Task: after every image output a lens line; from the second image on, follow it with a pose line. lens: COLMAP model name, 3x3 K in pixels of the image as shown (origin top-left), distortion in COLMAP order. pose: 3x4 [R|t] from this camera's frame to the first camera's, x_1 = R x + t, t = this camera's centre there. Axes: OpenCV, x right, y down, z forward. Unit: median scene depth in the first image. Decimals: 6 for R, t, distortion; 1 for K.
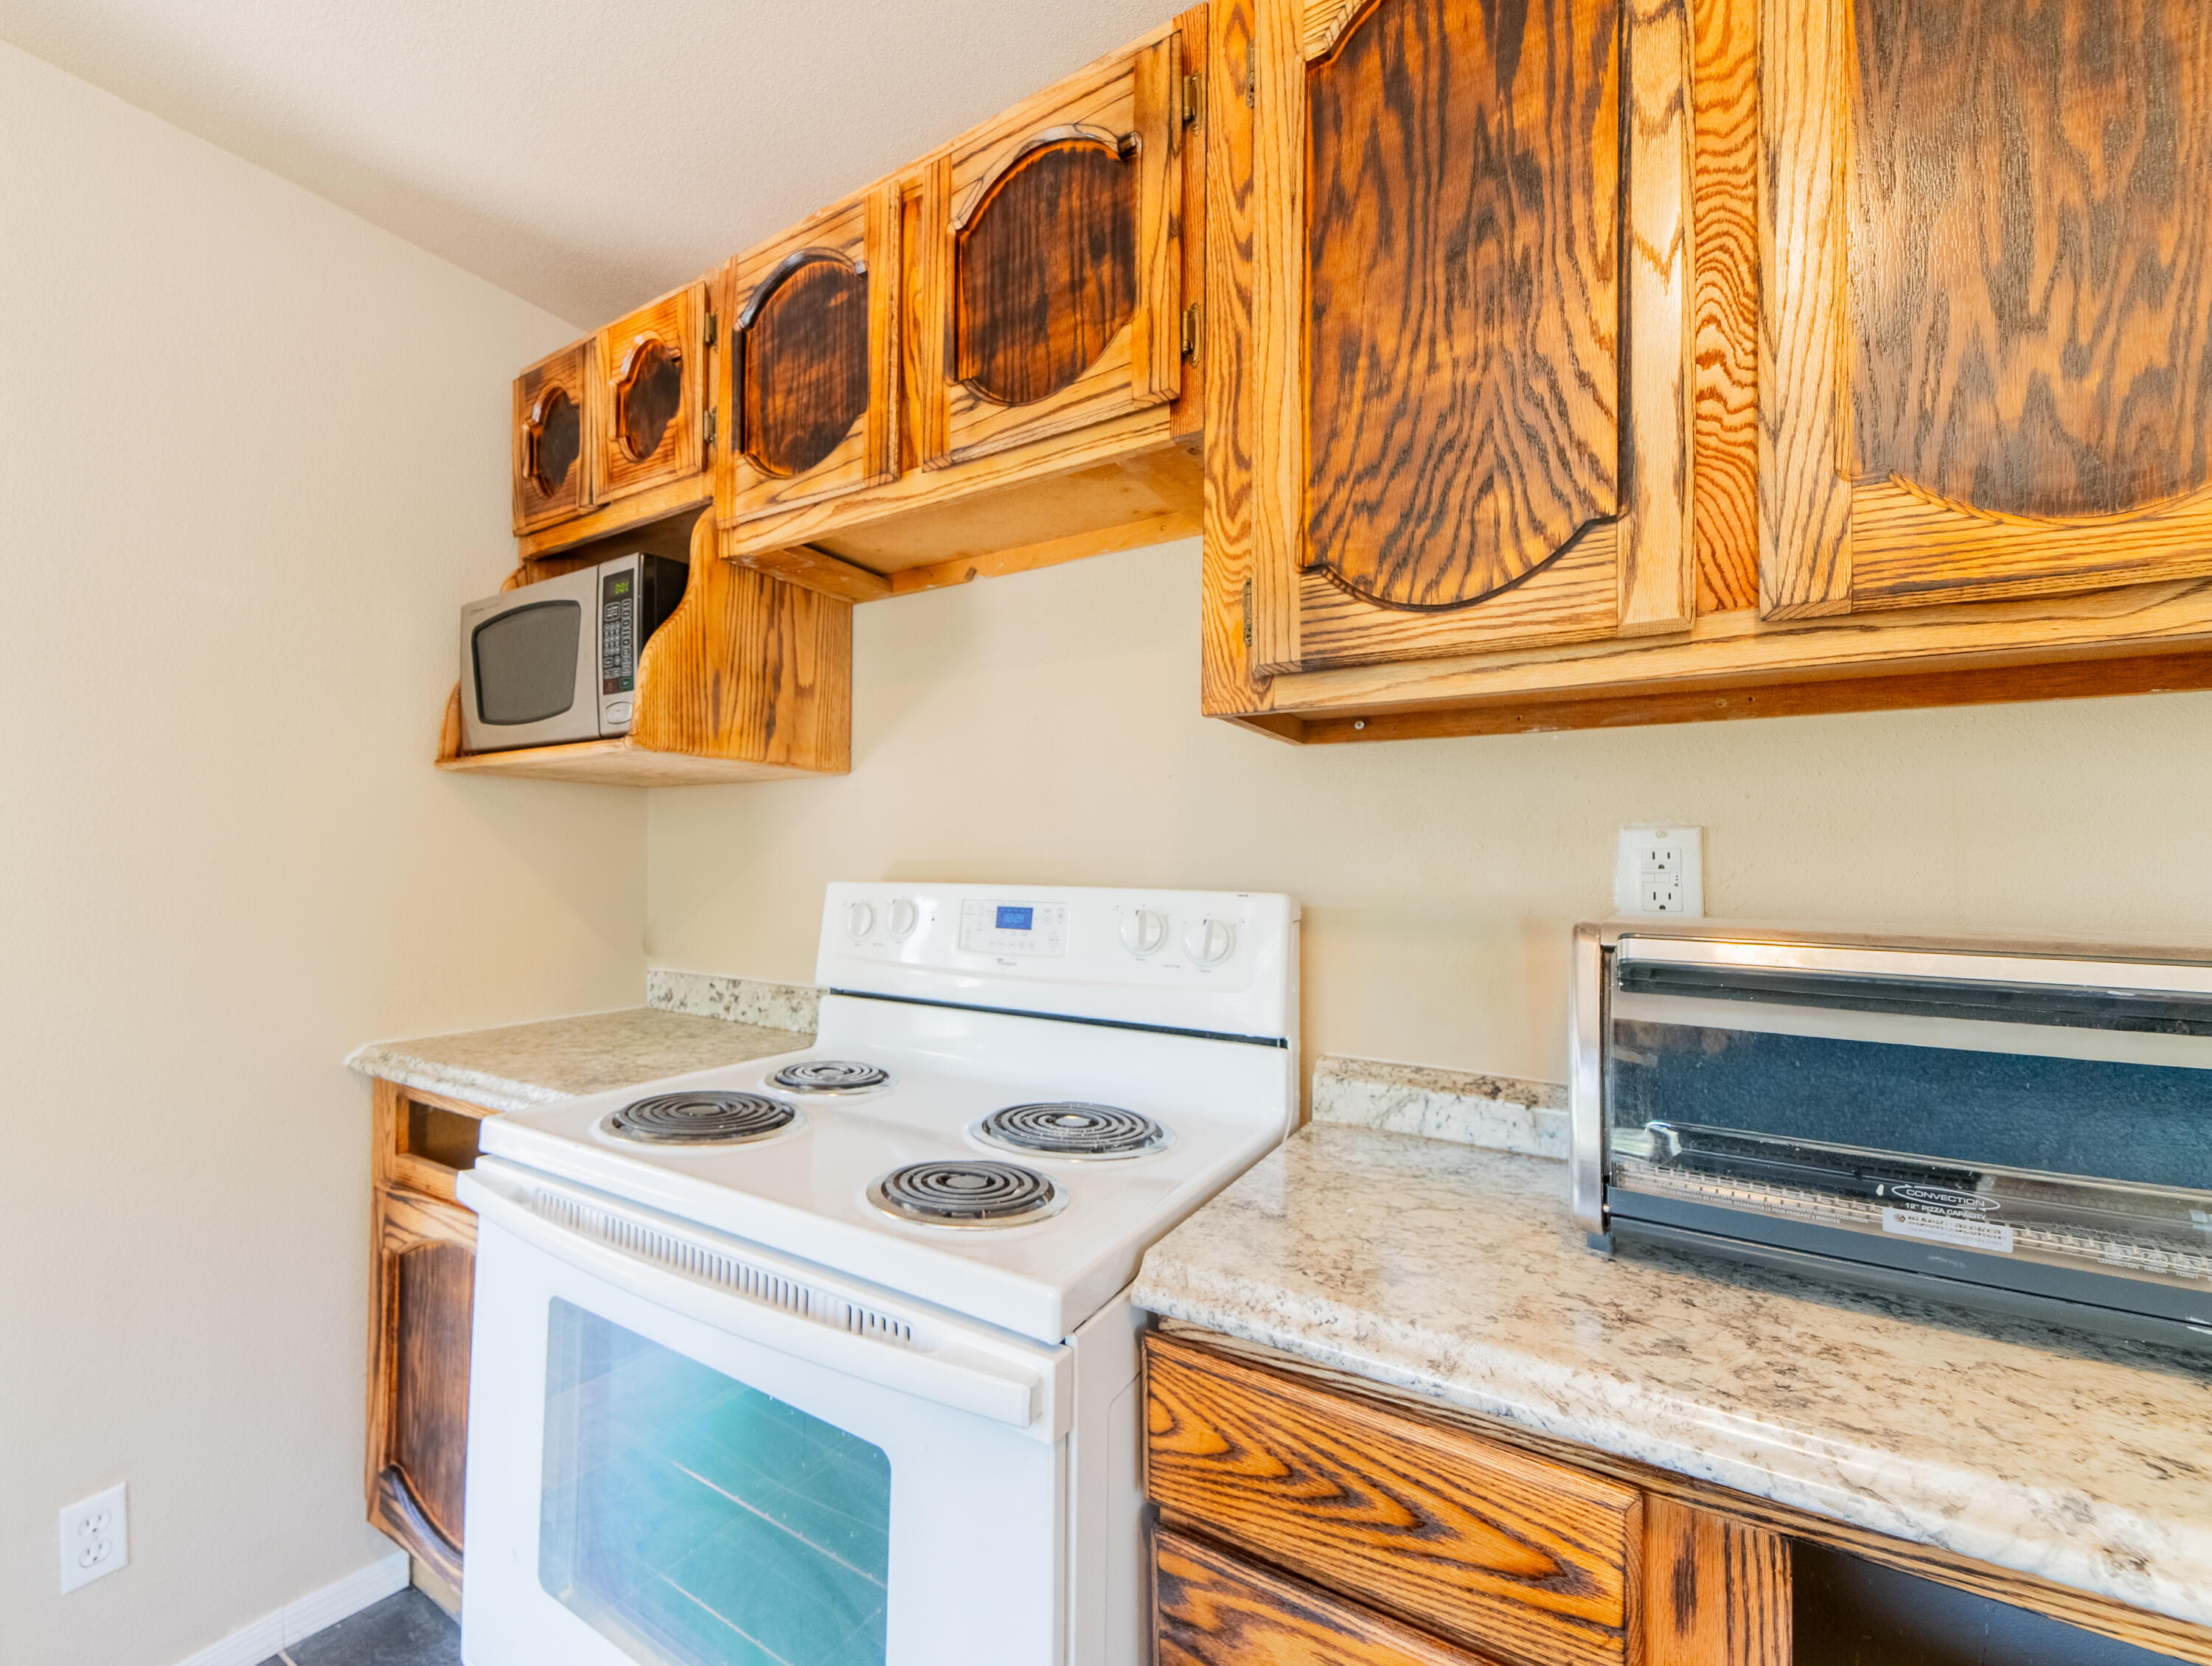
lens RADIAL K [[944.0, 0, 960.7], [0, 944.0, 838.3], [0, 0, 1]] dist [0.014298, -0.000382]
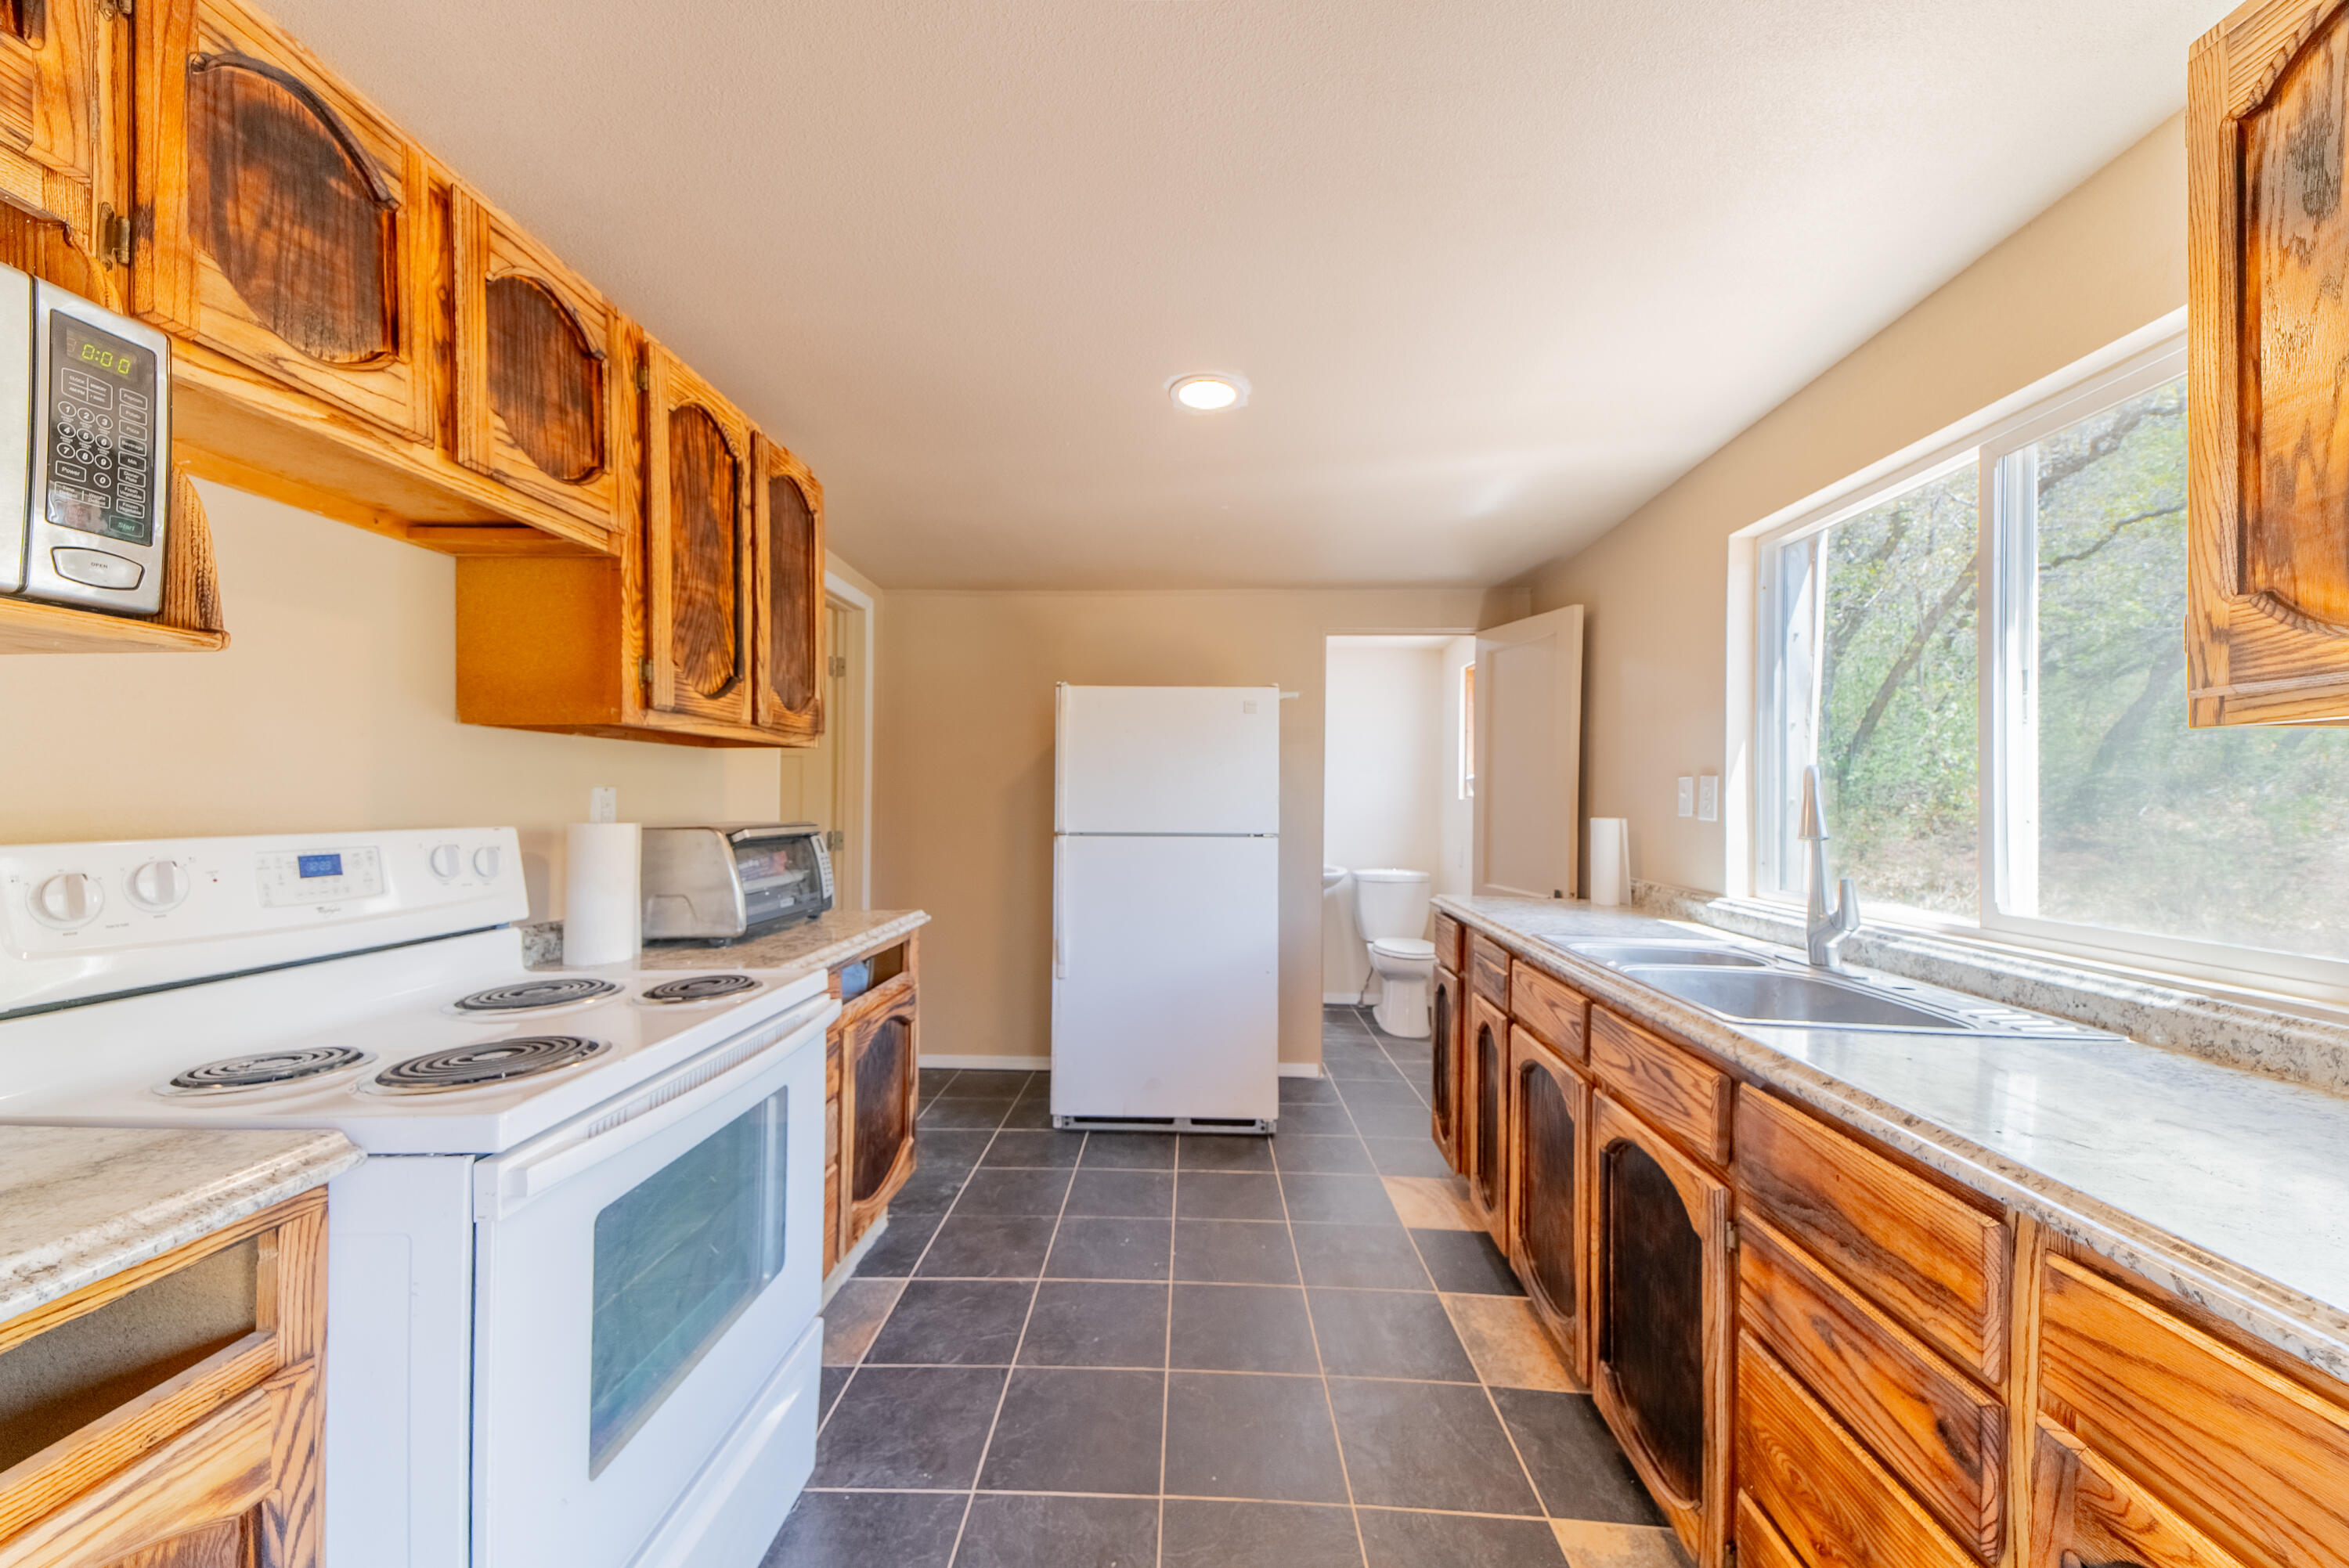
lens RADIAL K [[875.0, 0, 1168.1], [0, 875.0, 788.1], [0, 0, 1]] dist [0.071682, -0.024671]
pose [[-0.537384, -0.000334, 0.843337, -1.479820], [-0.026666, 0.999507, -0.016597, -0.007271], [-0.842916, -0.031407, -0.537128, 0.908381]]
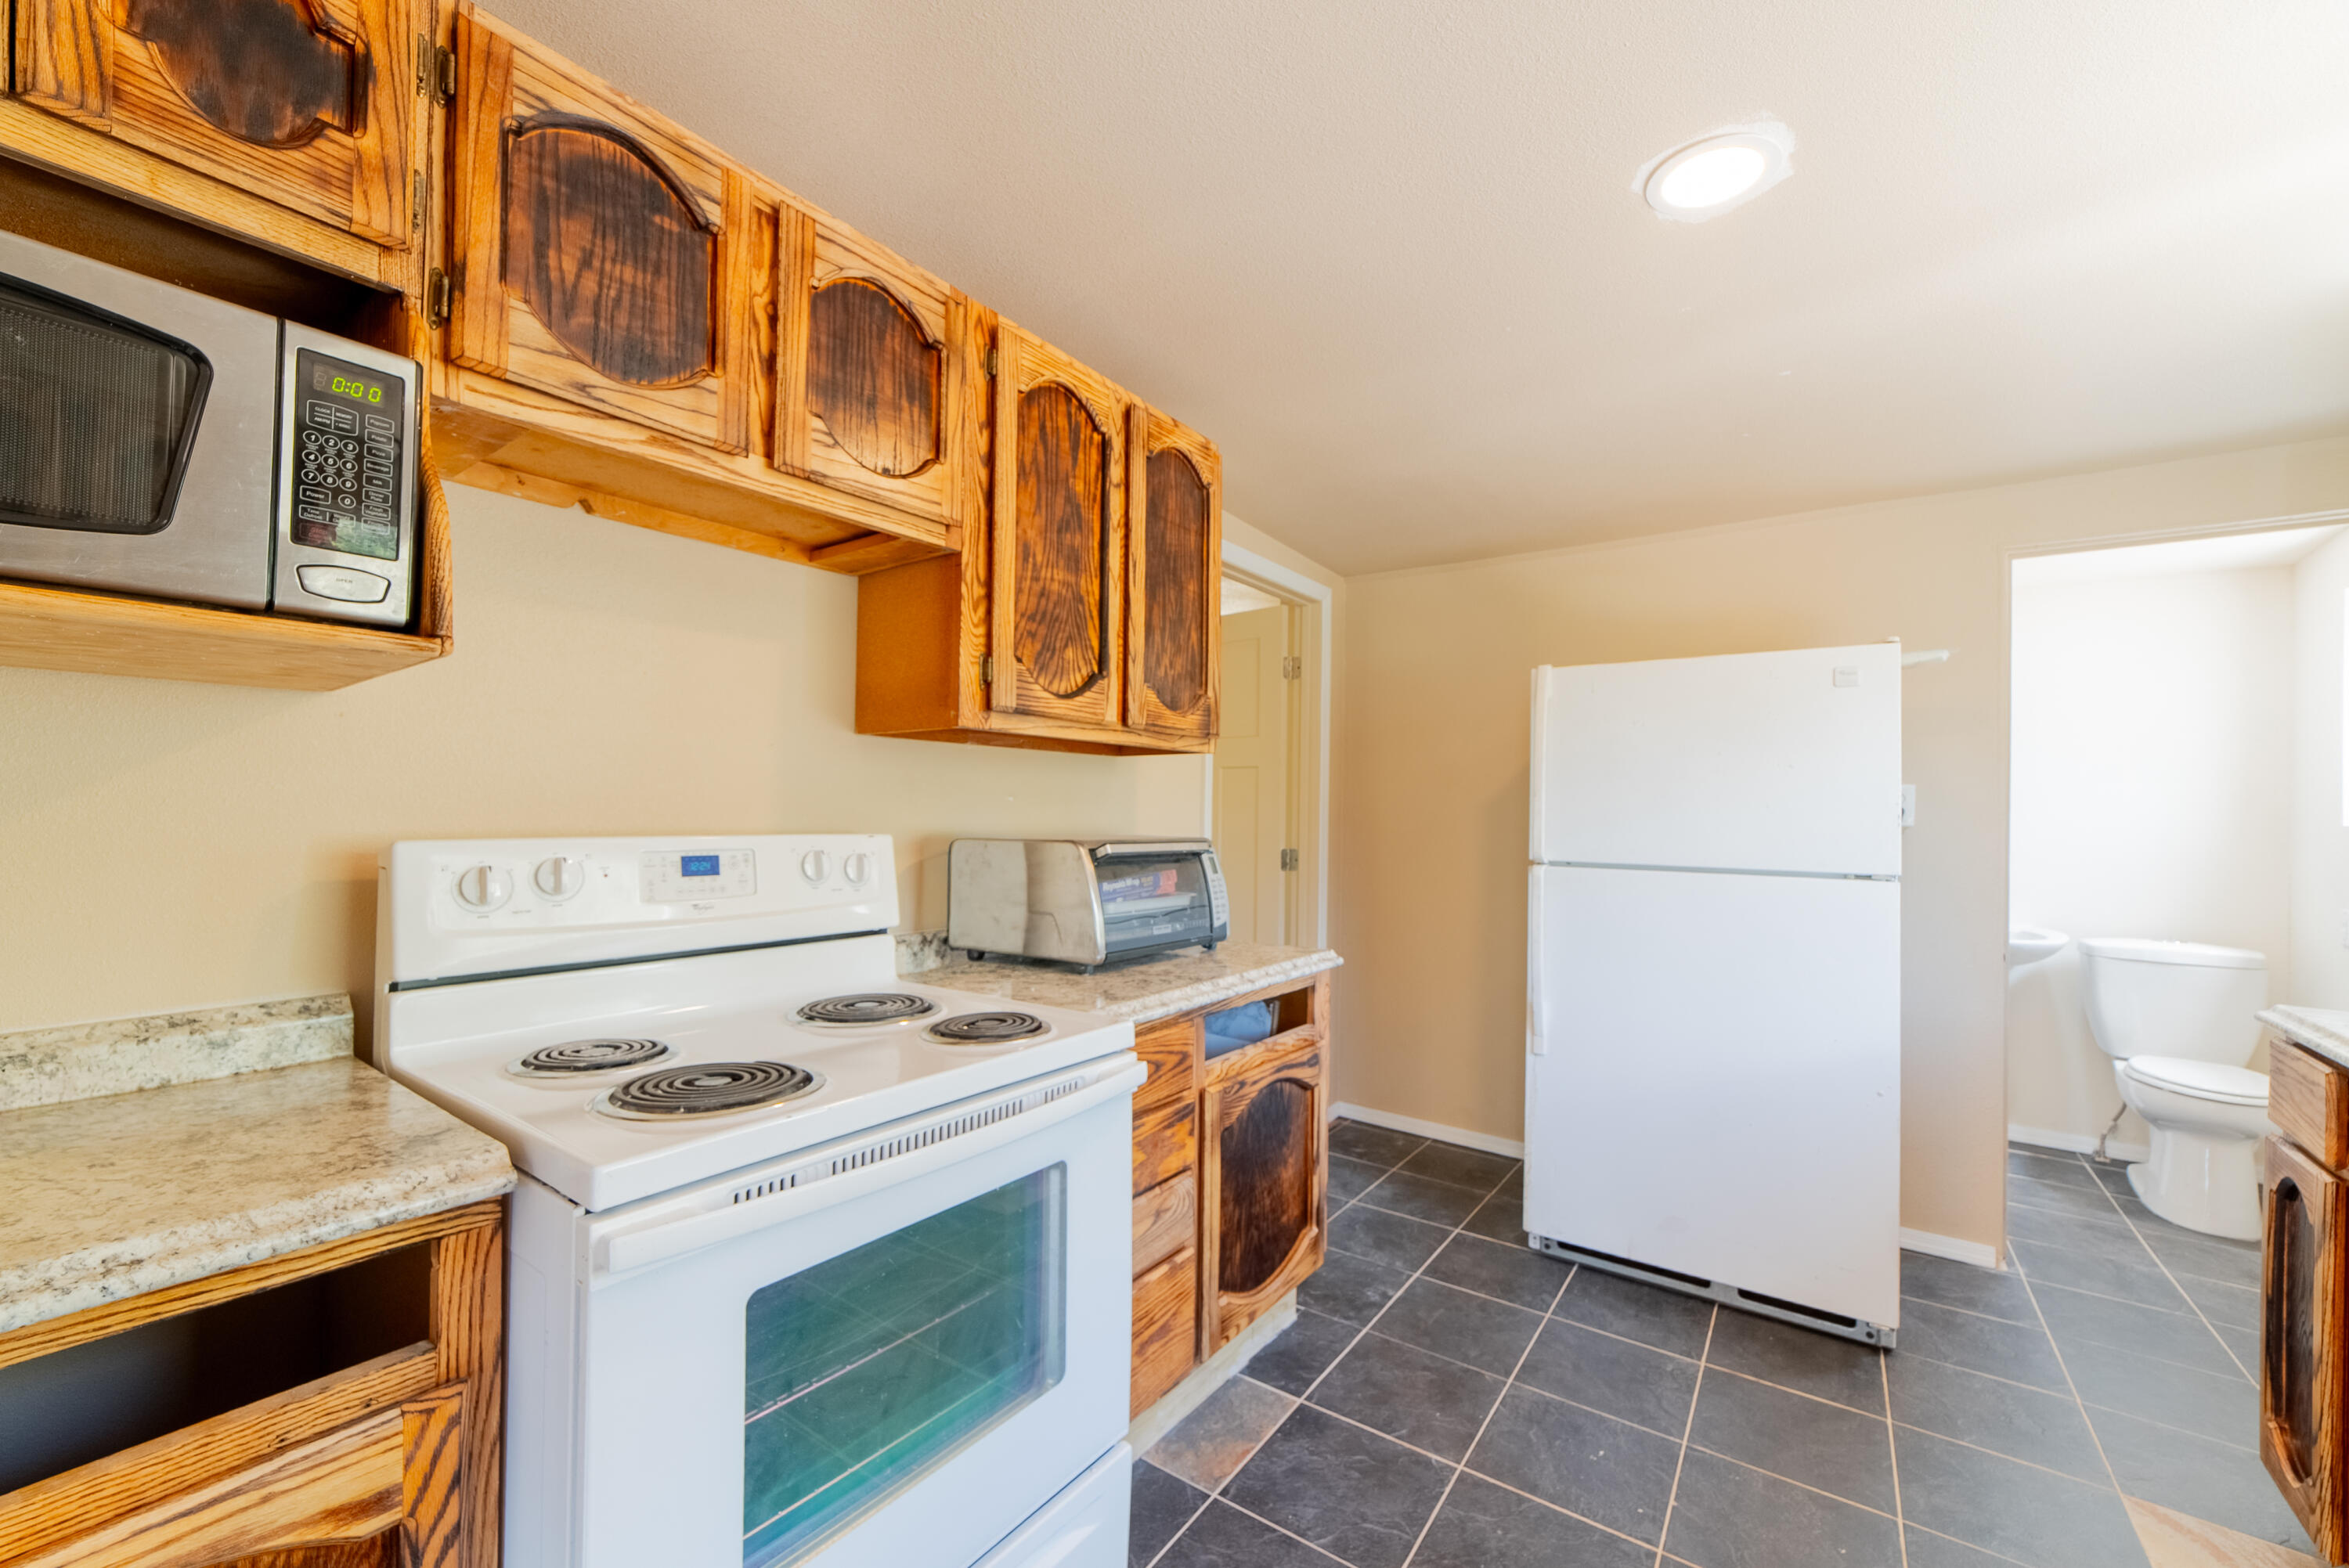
lens RADIAL K [[934.9, 0, 1157.3], [0, 934.9, 786.8], [0, 0, 1]] dist [-0.018968, 0.006273]
pose [[0.024886, 0.016126, 0.999560, -1.188888], [-0.037076, 0.999197, -0.015197, -0.011552], [-0.999003, -0.036681, 0.025463, 0.536578]]
